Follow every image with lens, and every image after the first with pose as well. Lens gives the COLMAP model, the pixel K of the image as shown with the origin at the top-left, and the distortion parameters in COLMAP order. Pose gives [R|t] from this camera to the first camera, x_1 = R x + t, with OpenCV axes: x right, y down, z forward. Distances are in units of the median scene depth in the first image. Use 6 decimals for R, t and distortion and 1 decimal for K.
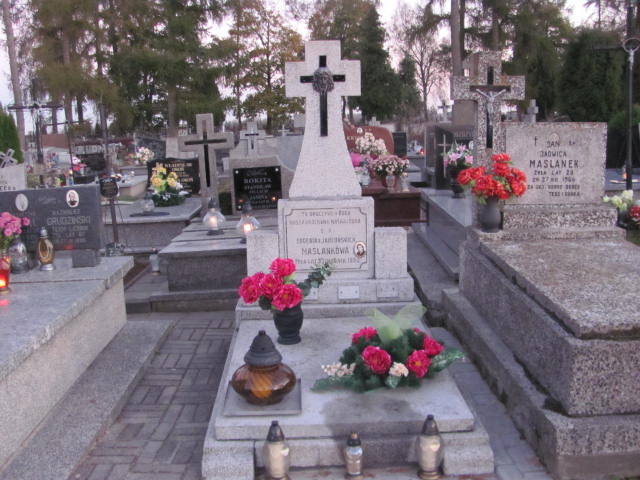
lens RADIAL K [[670.8, 0, 320.3], [0, 670.8, 239.9], [0, 0, 1]] dist [-0.062674, 0.000000]
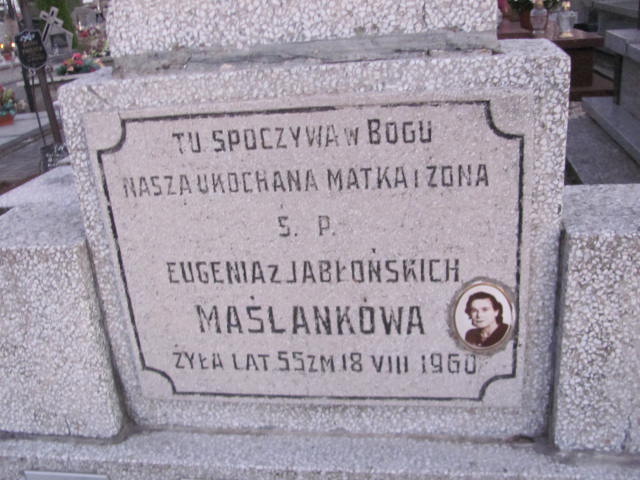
lens RADIAL K [[670.8, 0, 318.7], [0, 670.8, 240.3], [0, 0, 1]] dist [-0.062674, 0.000000]
pose [[0.984097, 0.011390, -0.177266, 0.046466], [0.025674, 0.978342, 0.205395, -0.048835], [0.175767, -0.206680, 0.962491, 0.811115]]
